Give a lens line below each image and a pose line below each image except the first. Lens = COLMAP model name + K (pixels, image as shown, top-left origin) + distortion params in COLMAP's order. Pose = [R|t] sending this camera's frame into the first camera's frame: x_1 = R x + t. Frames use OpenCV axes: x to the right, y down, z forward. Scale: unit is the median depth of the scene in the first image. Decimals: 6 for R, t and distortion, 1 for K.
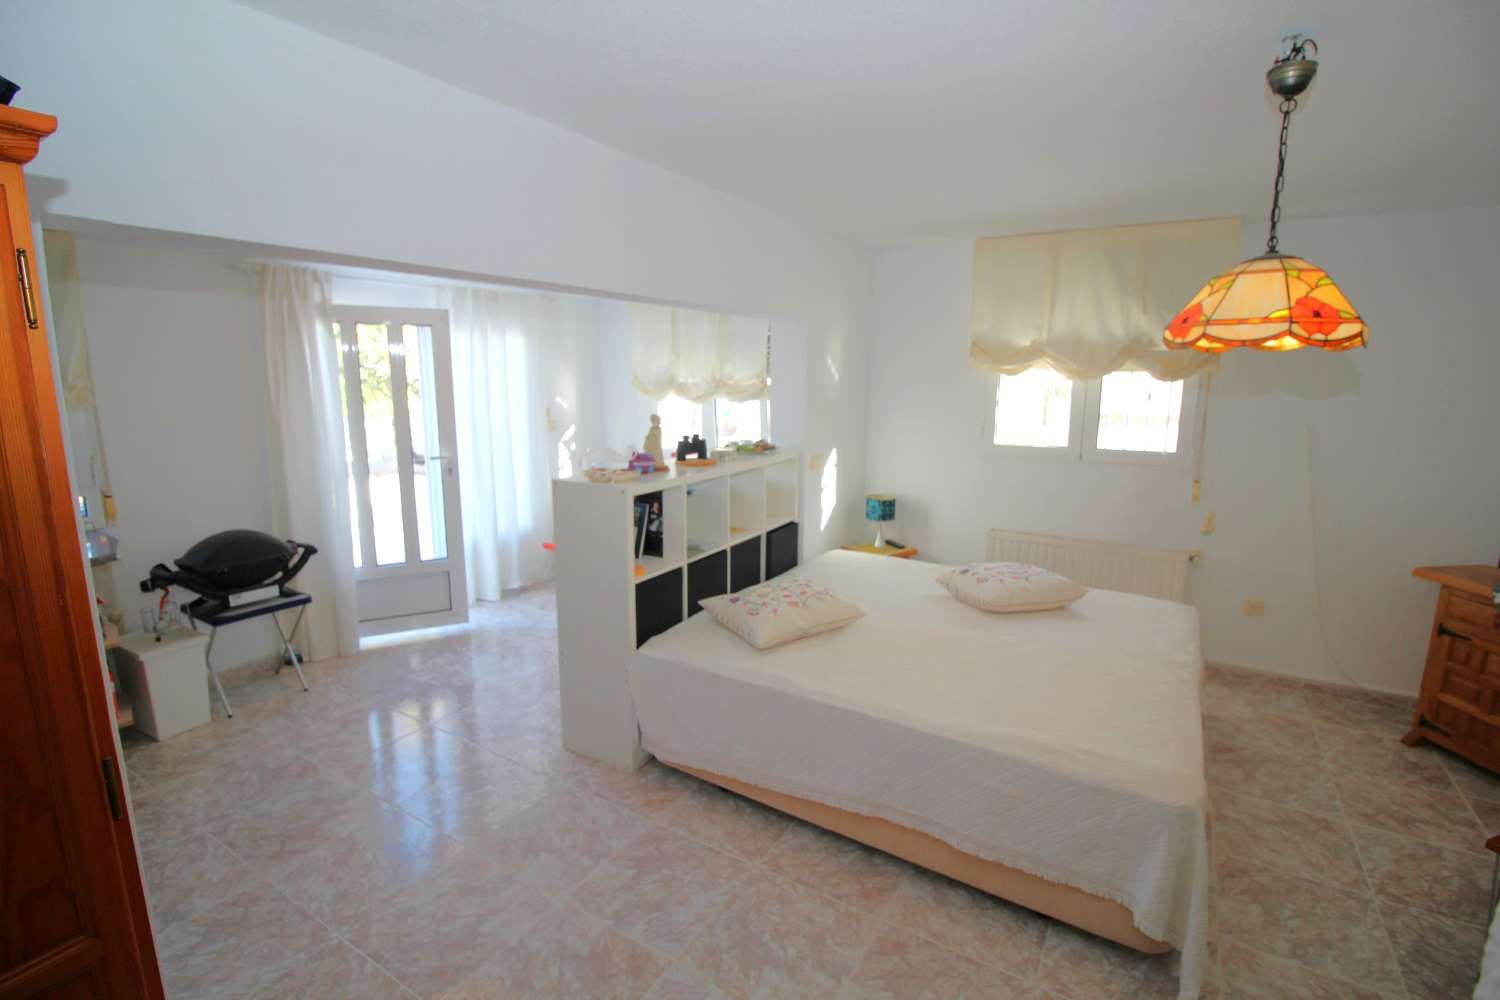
lens RADIAL K [[696.7, 0, 774.2], [0, 696.7, 492.9], [0, 0, 1]] dist [-0.006414, -0.009419]
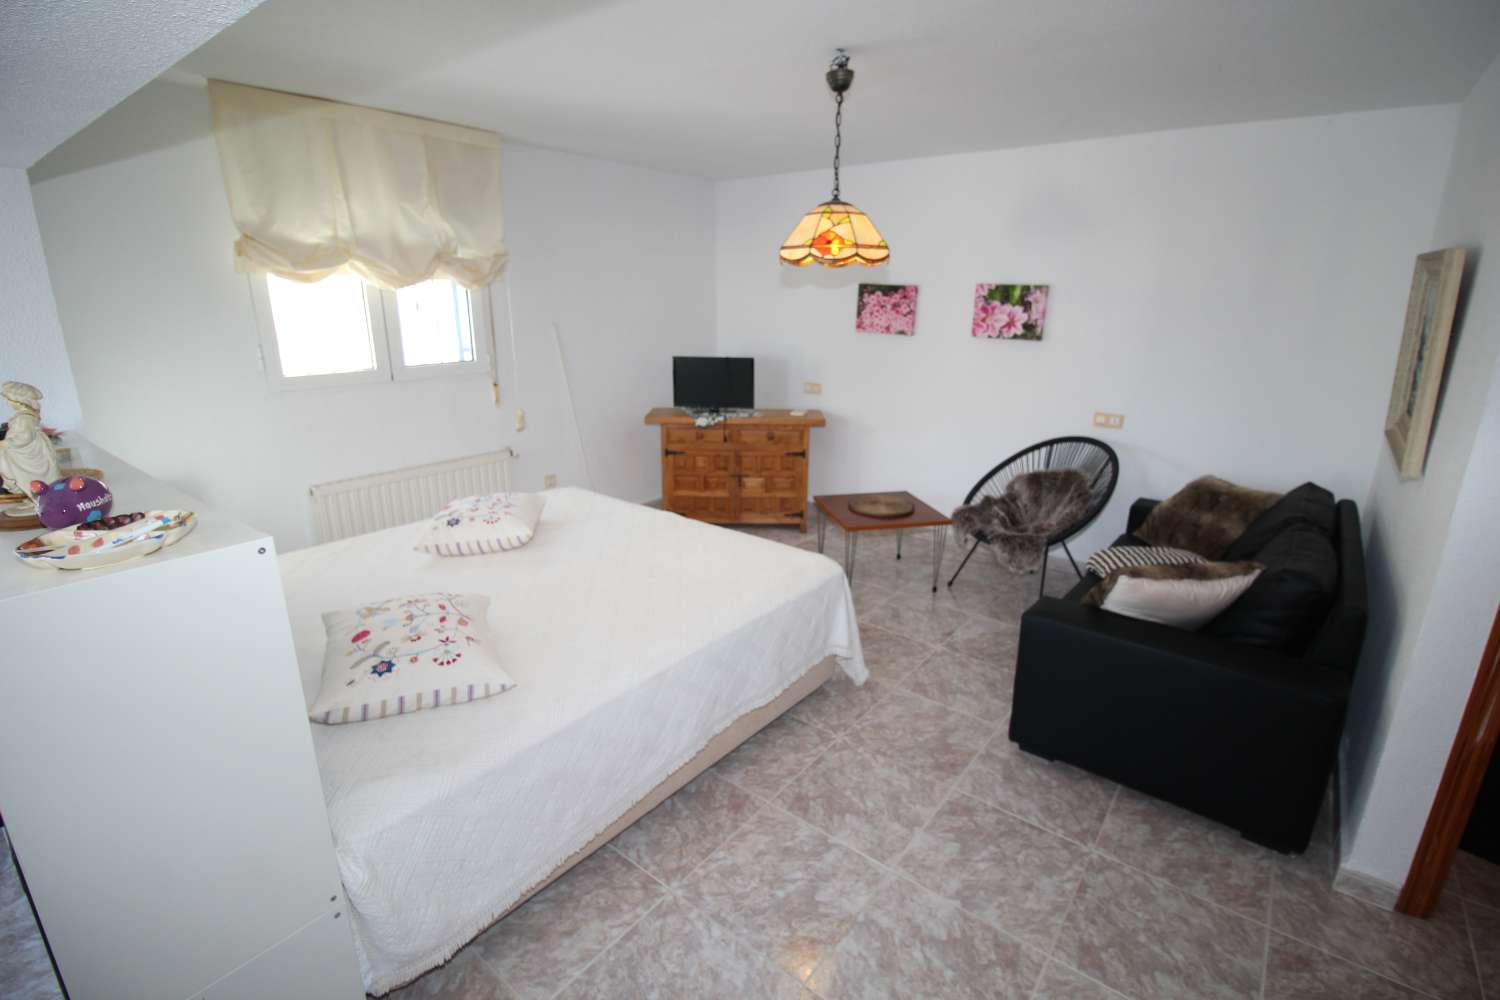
lens RADIAL K [[696.7, 0, 750.2], [0, 696.7, 498.3], [0, 0, 1]] dist [-0.006414, -0.009419]
pose [[0.127131, -0.286937, 0.949476, -0.536622], [0.162241, 0.950367, 0.265482, -0.090791], [-0.978527, 0.120293, 0.167374, 0.574043]]
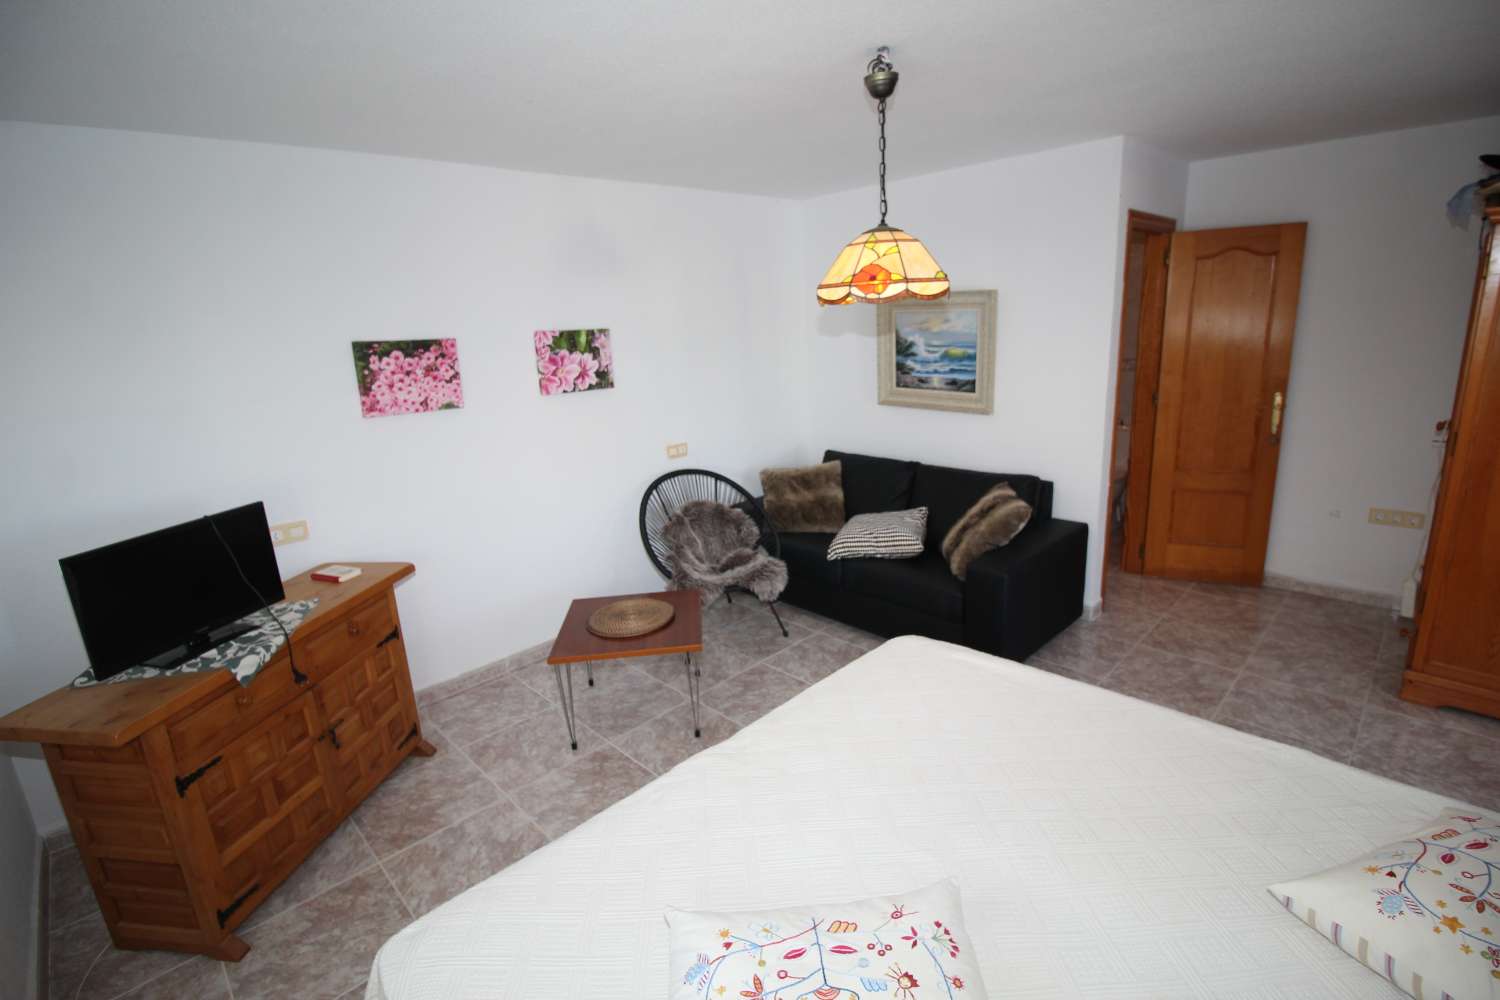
lens RADIAL K [[696.7, 0, 753.5], [0, 696.7, 489.8], [0, 0, 1]] dist [-0.006414, -0.009419]
pose [[-0.966256, -0.024490, 0.256415, 0.356471], [0.083950, 0.911175, 0.403376, -0.251514], [-0.243518, 0.411291, -0.878373, 1.344330]]
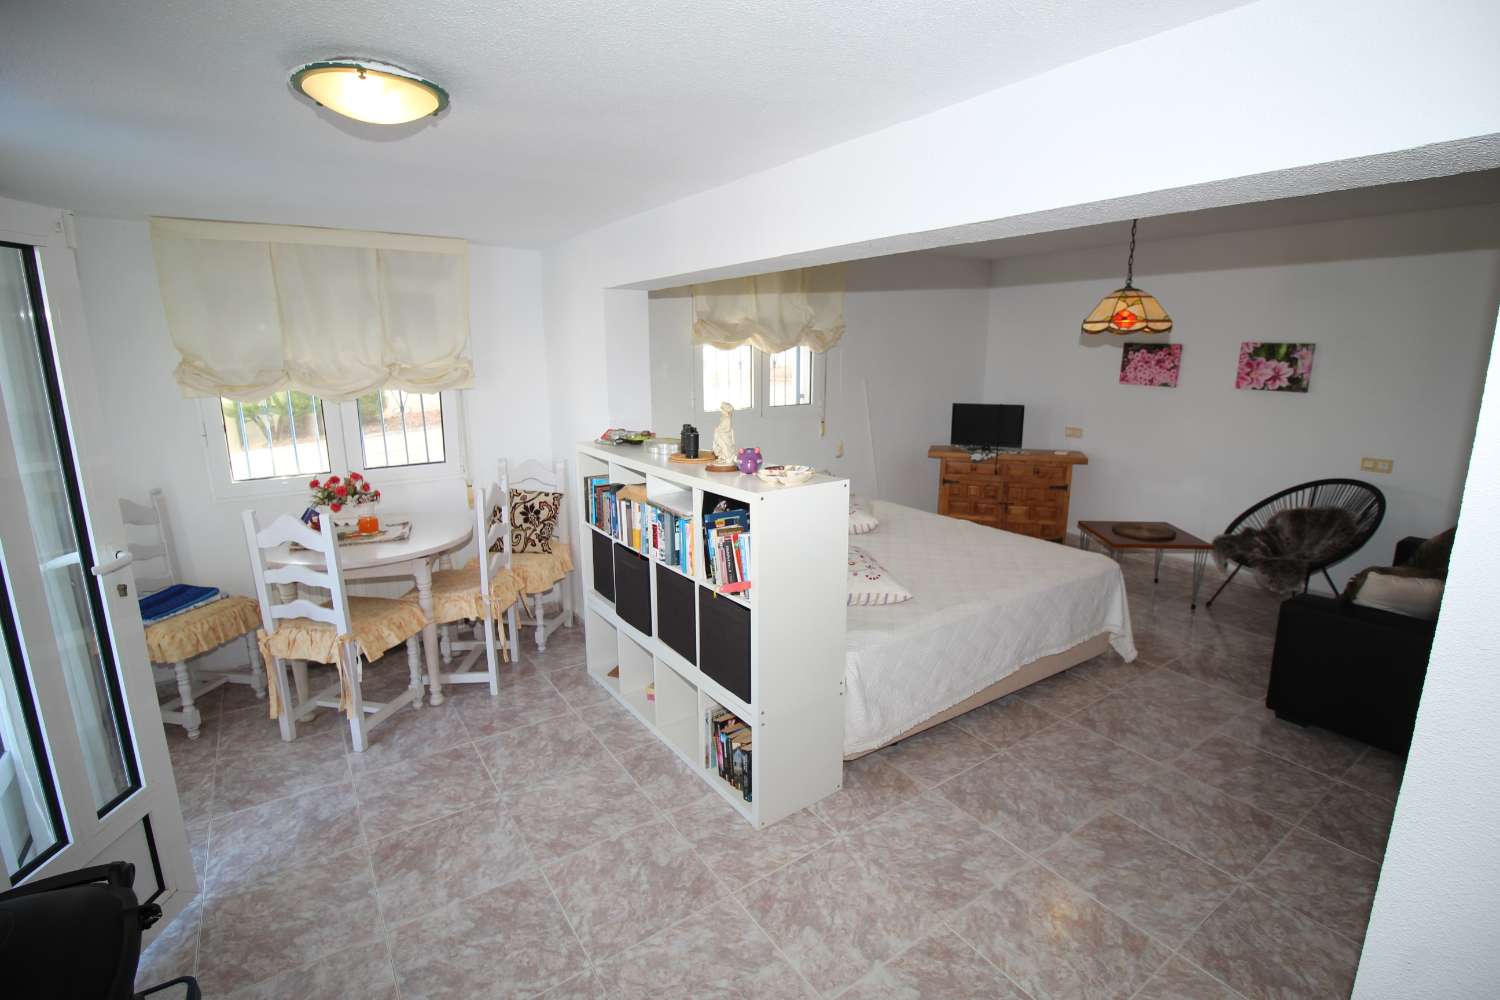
lens RADIAL K [[696.7, 0, 749.8], [0, 696.7, 499.5], [0, 0, 1]] dist [-0.006414, -0.009419]
pose [[0.409400, -0.204551, 0.889129, -0.979130], [0.163737, 0.975193, 0.148958, -0.126545], [-0.897542, 0.084600, 0.432736, 0.668399]]
